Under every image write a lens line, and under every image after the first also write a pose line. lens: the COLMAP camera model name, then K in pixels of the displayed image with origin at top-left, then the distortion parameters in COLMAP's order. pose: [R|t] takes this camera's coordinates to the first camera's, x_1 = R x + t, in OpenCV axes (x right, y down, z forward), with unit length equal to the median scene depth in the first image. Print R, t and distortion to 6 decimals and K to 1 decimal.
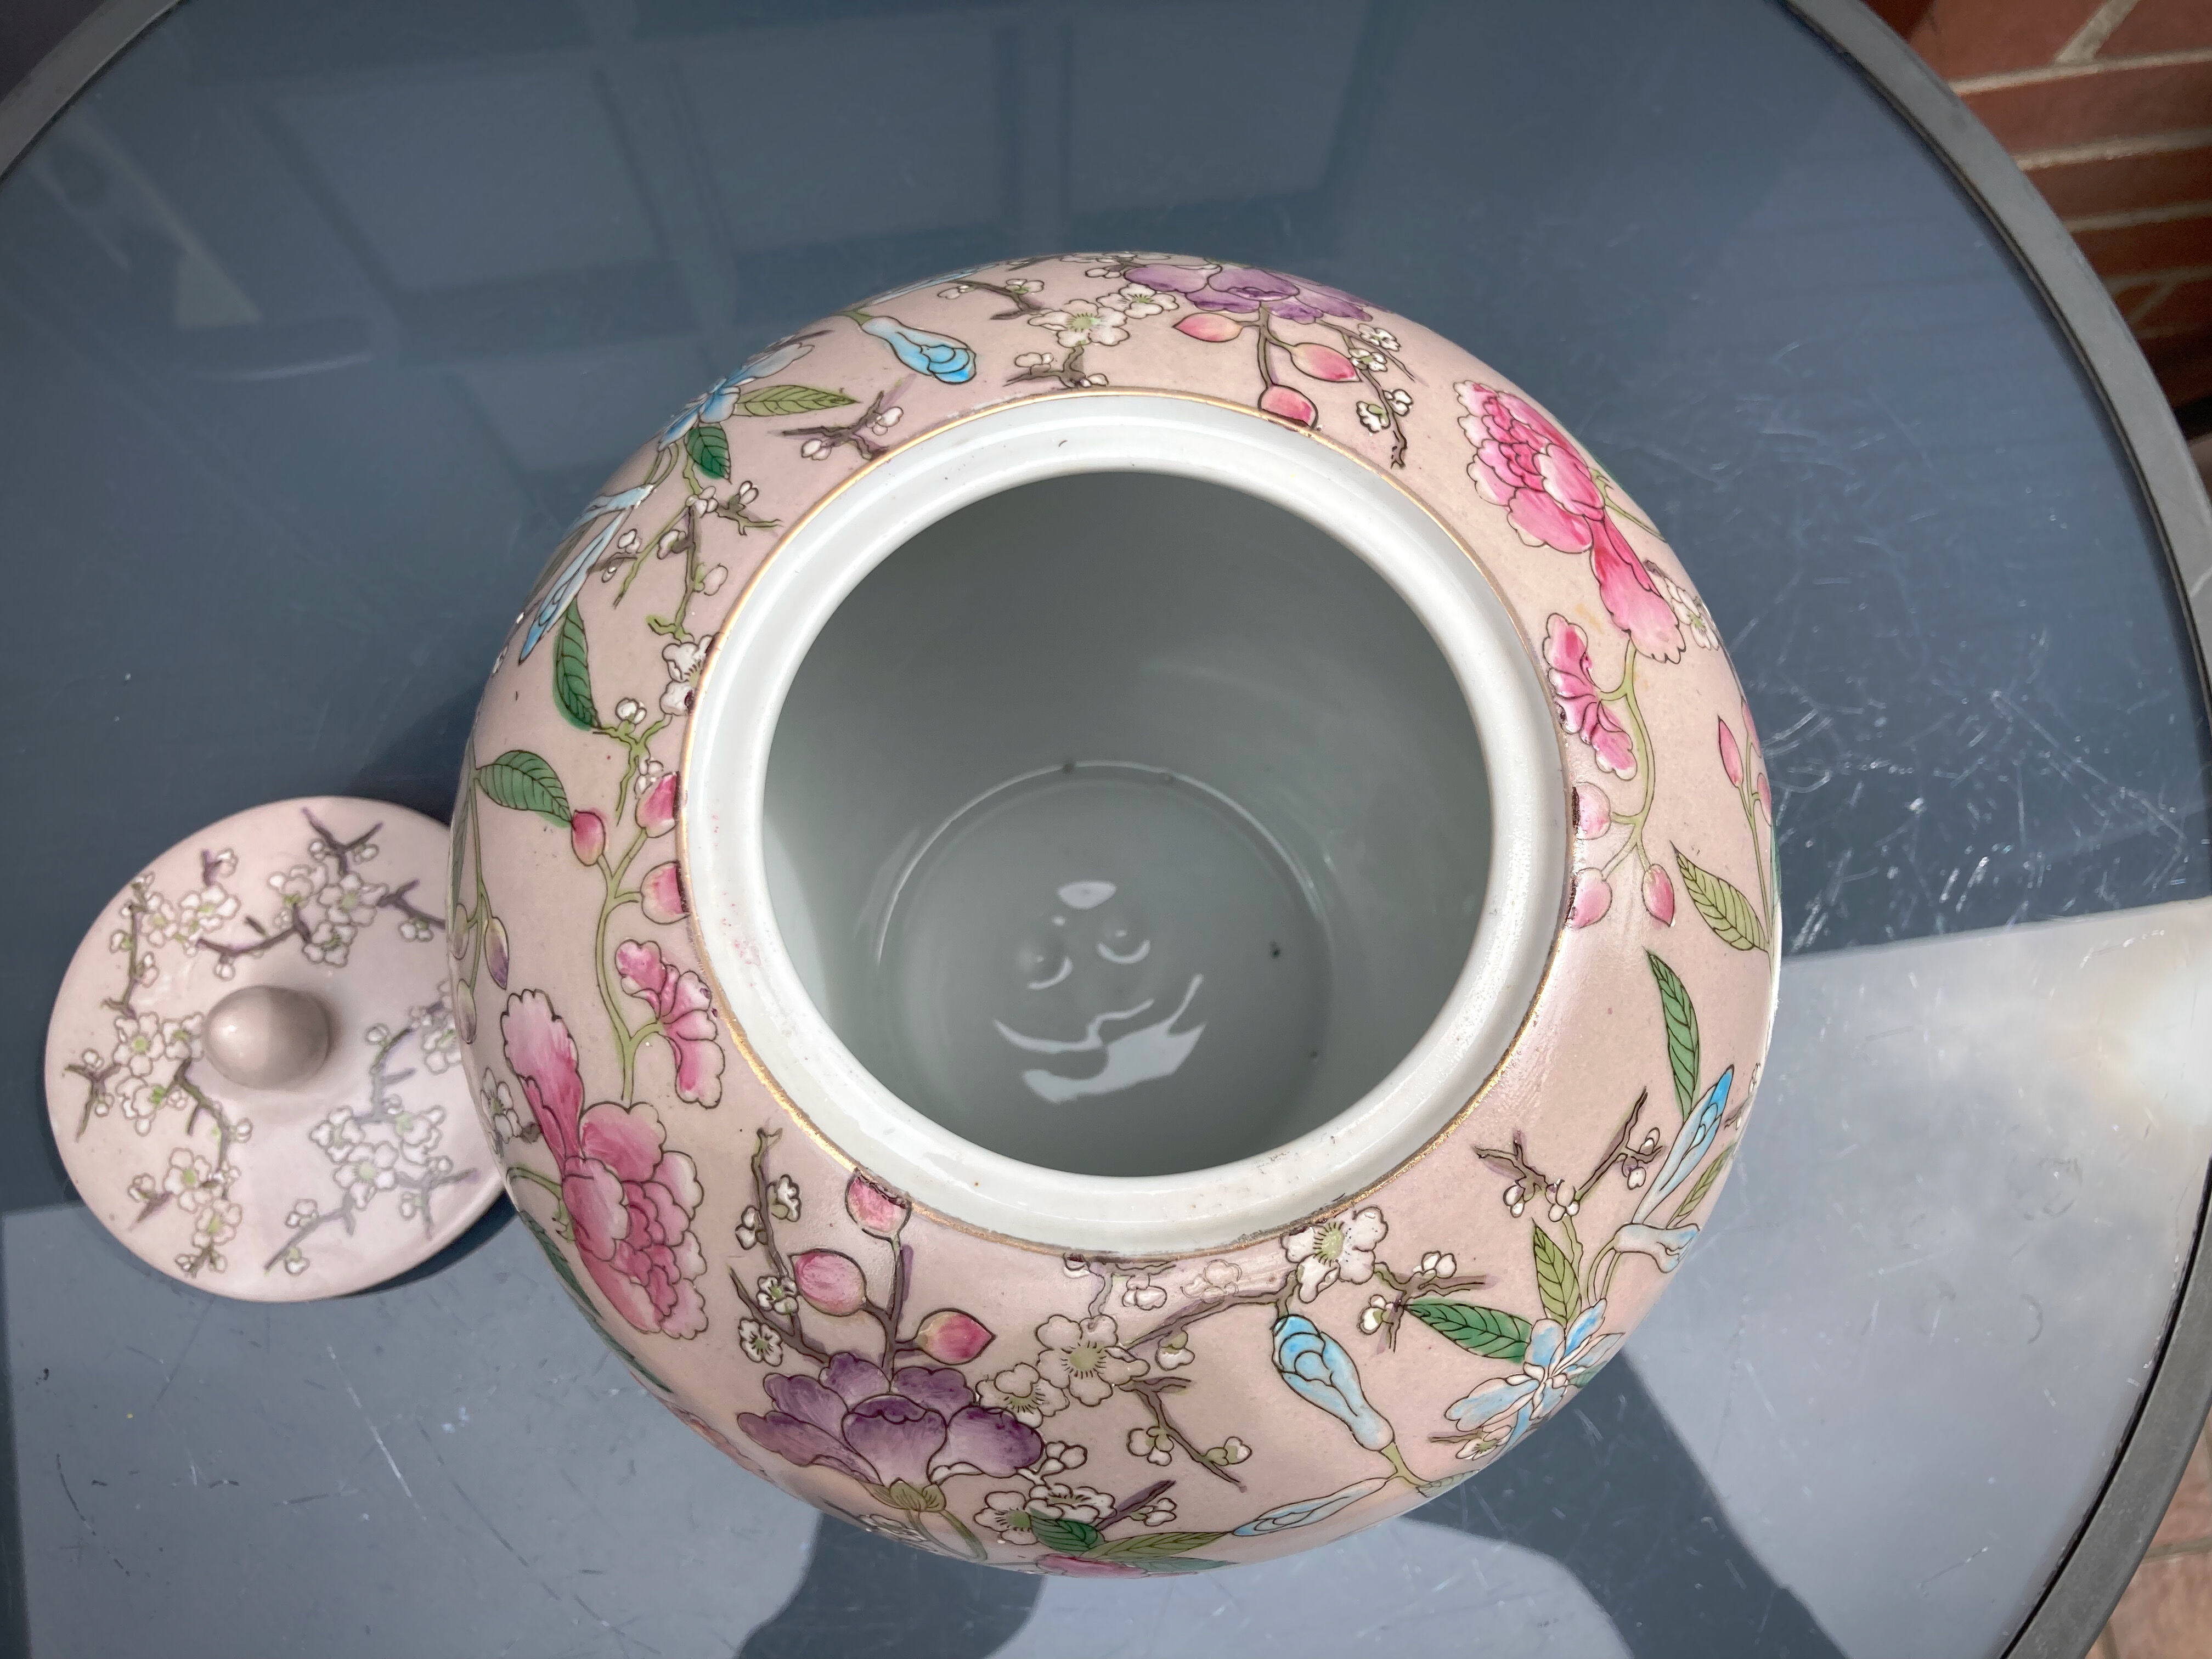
lens RADIAL K [[1818.8, 0, 1109.9], [0, 1818.8, 788.4], [0, 0, 1]] dist [0.243379, -0.388845]
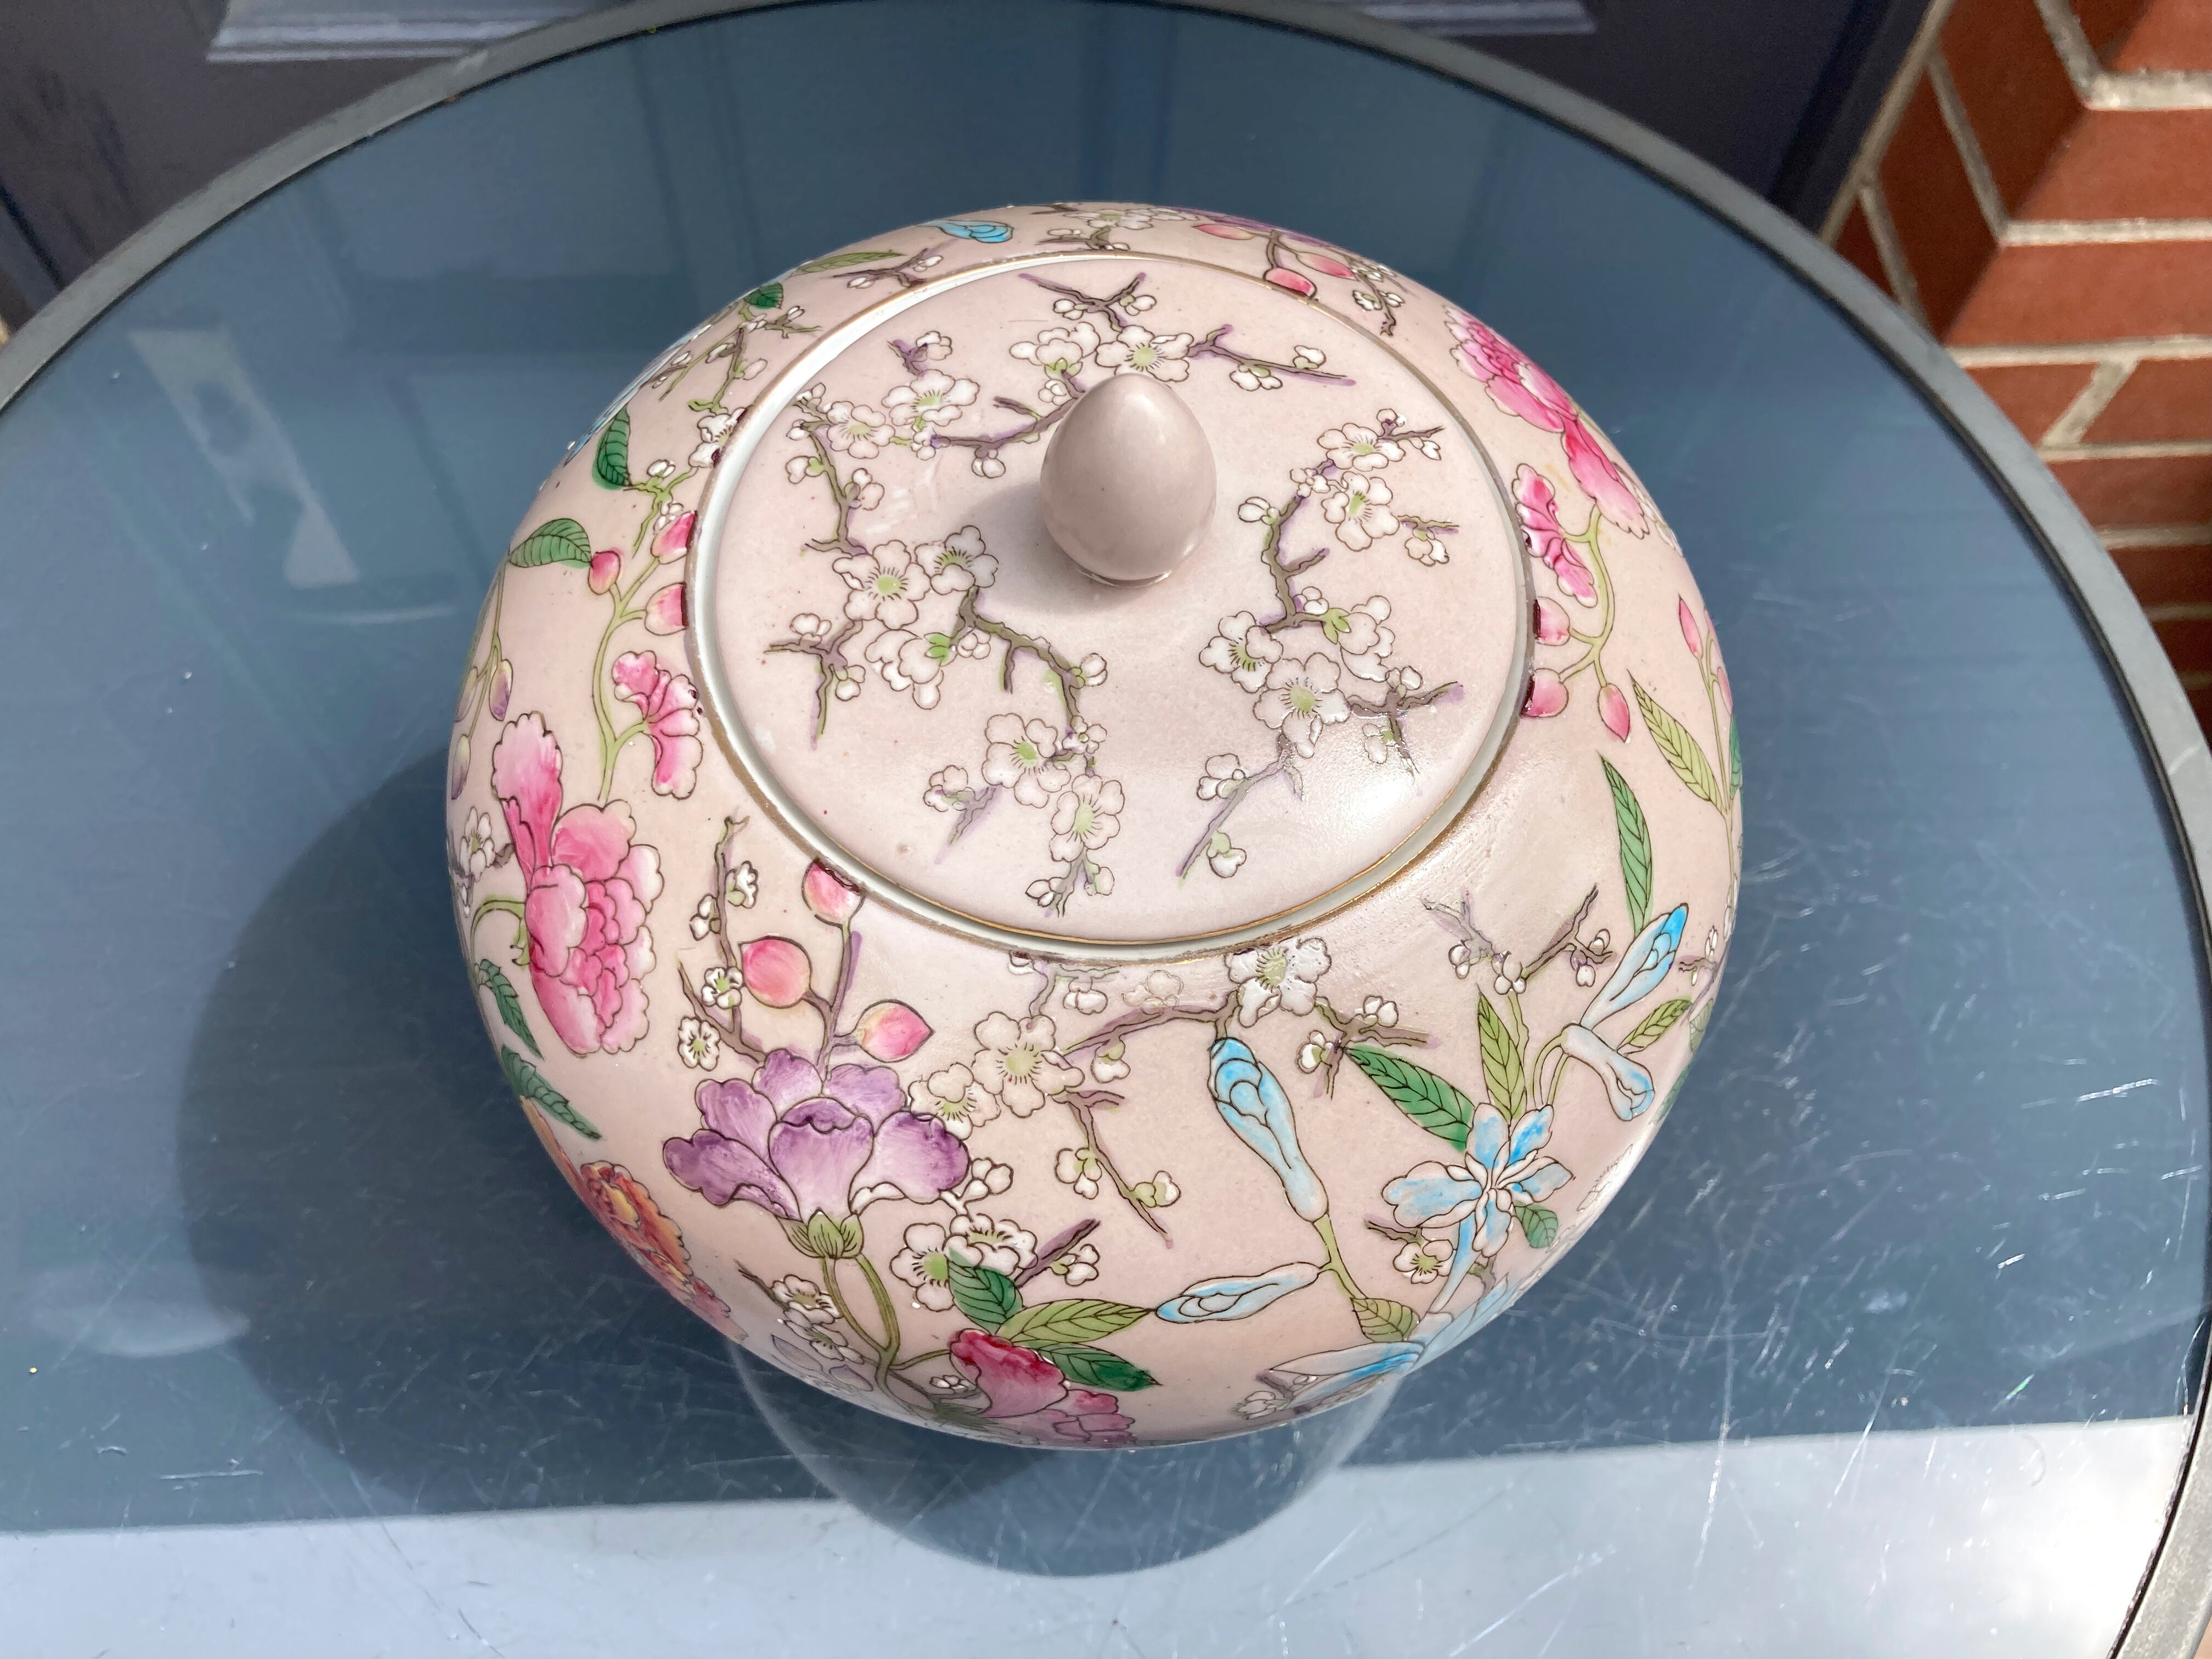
lens RADIAL K [[1818.8, 0, 1109.9], [0, 1818.8, 788.4], [0, 0, 1]] dist [0.243379, -0.388845]
pose [[0.996086, 0.083140, -0.030023, 0.049871], [-0.088153, 0.959386, -0.267969, 0.409359], [0.006525, 0.269567, 0.962960, 0.012104]]
